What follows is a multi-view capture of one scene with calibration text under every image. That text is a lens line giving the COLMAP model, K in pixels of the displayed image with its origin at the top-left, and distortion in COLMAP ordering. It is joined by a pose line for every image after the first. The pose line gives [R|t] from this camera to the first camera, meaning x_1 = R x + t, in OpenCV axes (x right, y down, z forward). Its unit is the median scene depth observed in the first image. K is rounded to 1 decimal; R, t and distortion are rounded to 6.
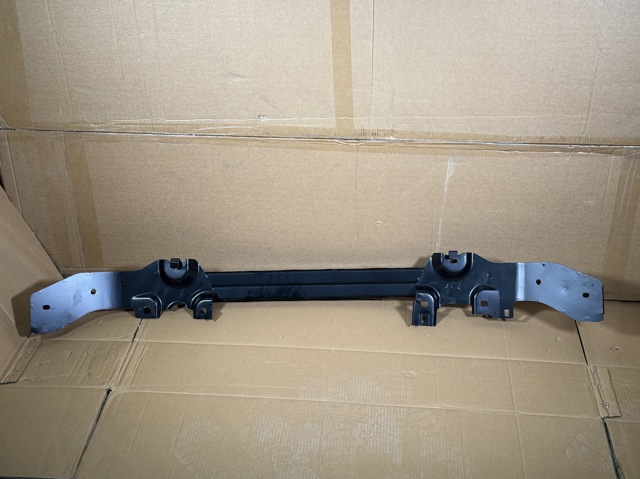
lens RADIAL K [[884.2, 0, 320.0], [0, 884.2, 239.5], [0, 0, 1]] dist [0.182471, -0.440385]
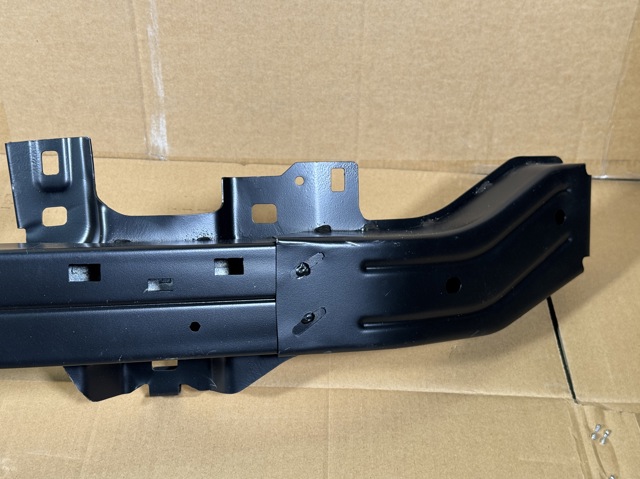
lens RADIAL K [[881.7, 0, 327.4], [0, 881.7, 237.6], [0, 0, 1]] dist [0.160751, -0.359746]
pose [[0.996868, -0.027303, 0.074215, 0.184906], [0.013892, 0.984373, 0.175546, 0.026332], [-0.077848, -0.173966, 0.981670, 0.691747]]
